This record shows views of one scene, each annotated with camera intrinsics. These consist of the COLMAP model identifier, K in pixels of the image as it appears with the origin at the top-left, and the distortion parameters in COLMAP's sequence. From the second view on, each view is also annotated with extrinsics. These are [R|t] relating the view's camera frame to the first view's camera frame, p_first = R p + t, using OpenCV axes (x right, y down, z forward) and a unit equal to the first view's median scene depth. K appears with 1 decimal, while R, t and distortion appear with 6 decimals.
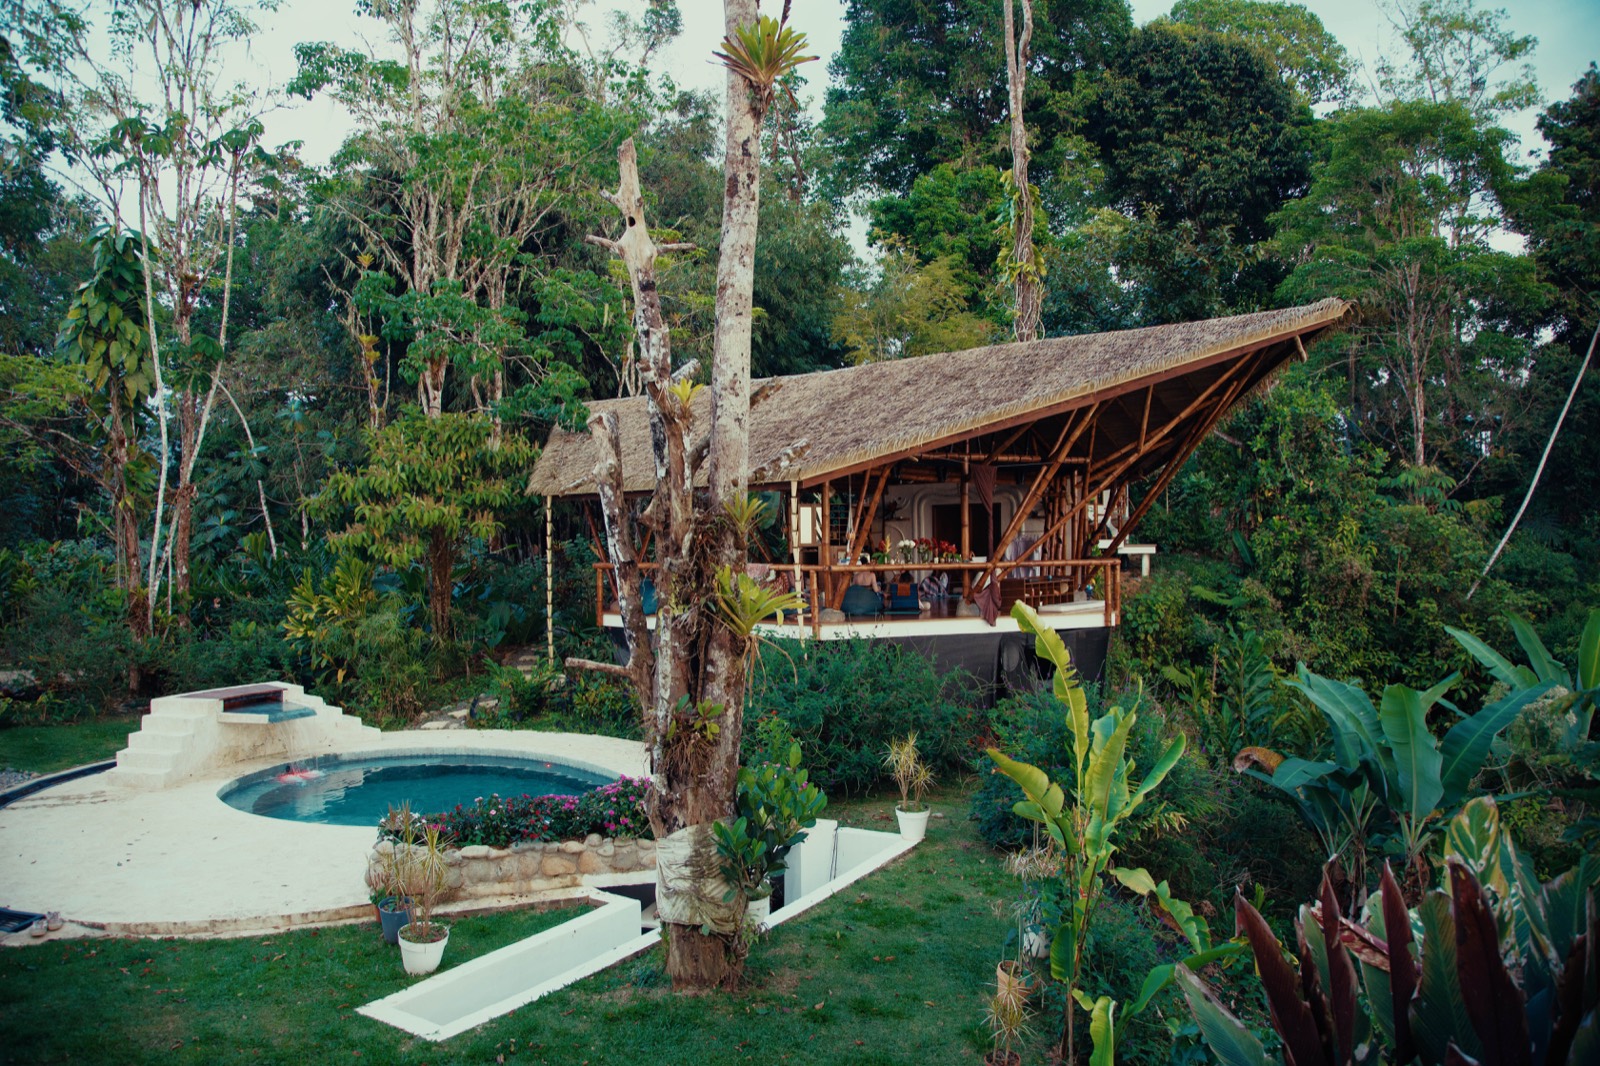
lens RADIAL K [[1100.9, 0, 800.0], [0, 1100.9, 533.0], [0, 0, 1]] dist [-0.125000, 0.075411]
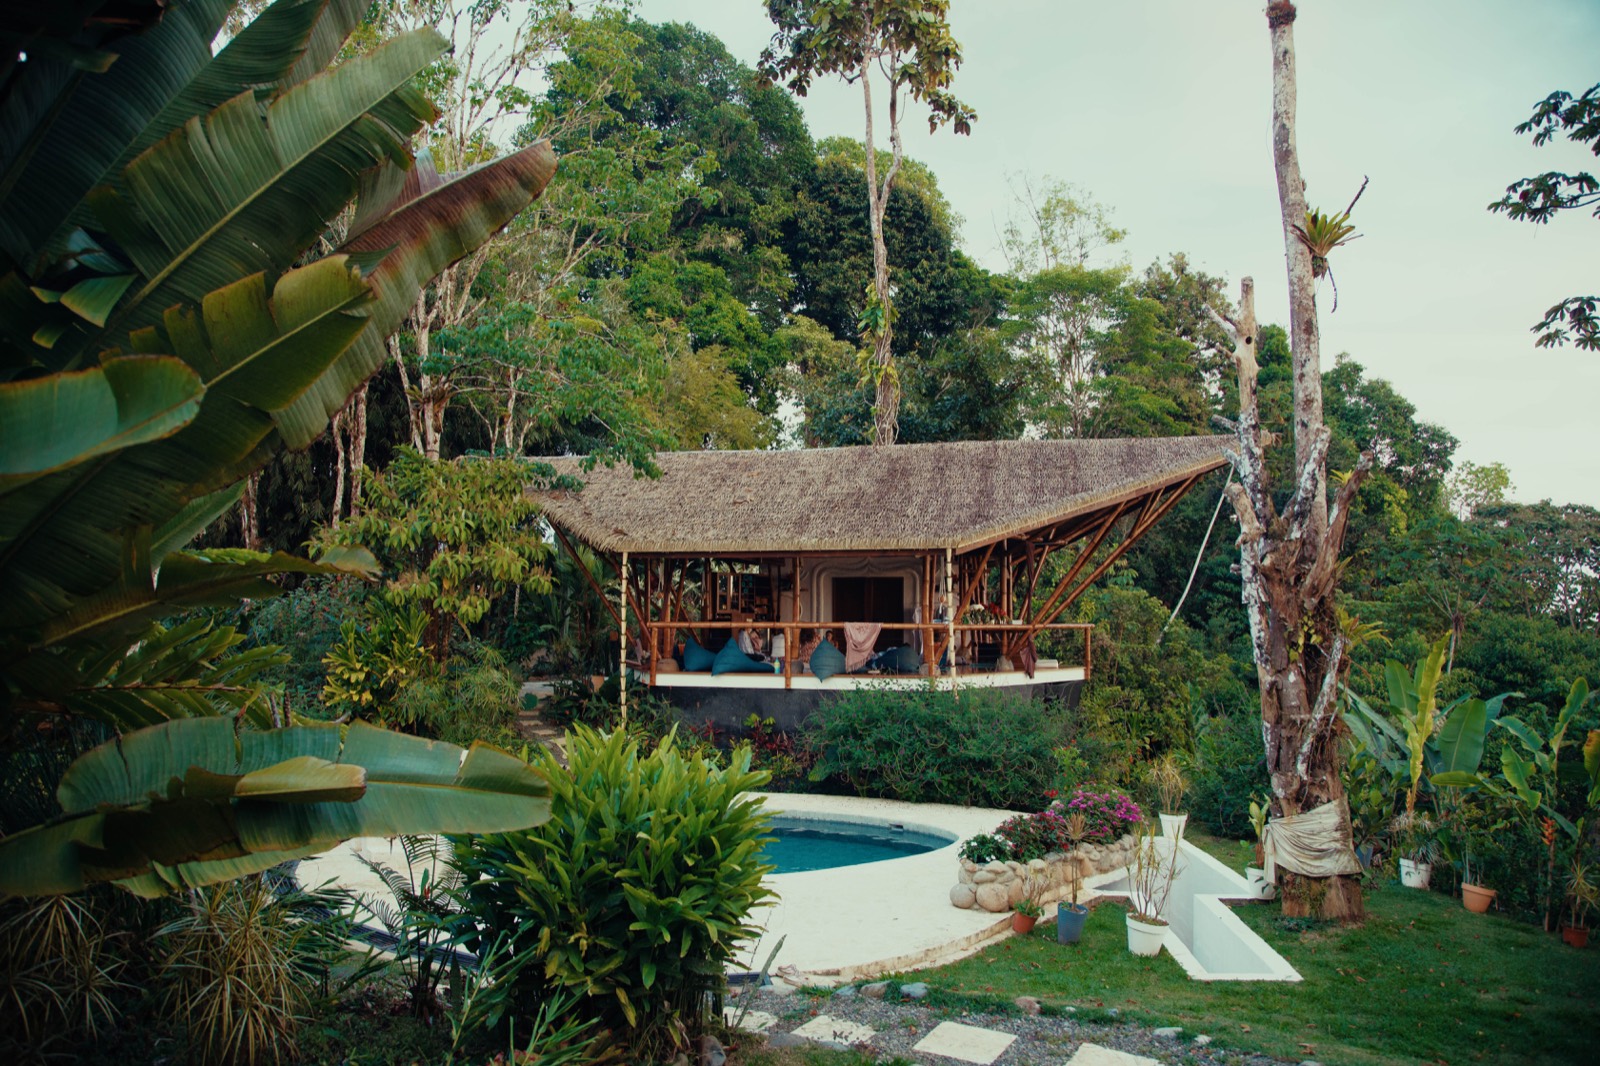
lens RADIAL K [[1100.9, 0, 800.0], [0, 1100.9, 533.0], [0, 0, 1]] dist [-0.125000, 0.075411]
pose [[0.890746, 0.051340, 0.451592, -0.219483], [-0.017140, 0.996687, -0.079503, 0.010072], [-0.454178, 0.063077, 0.888675, 0.020929]]
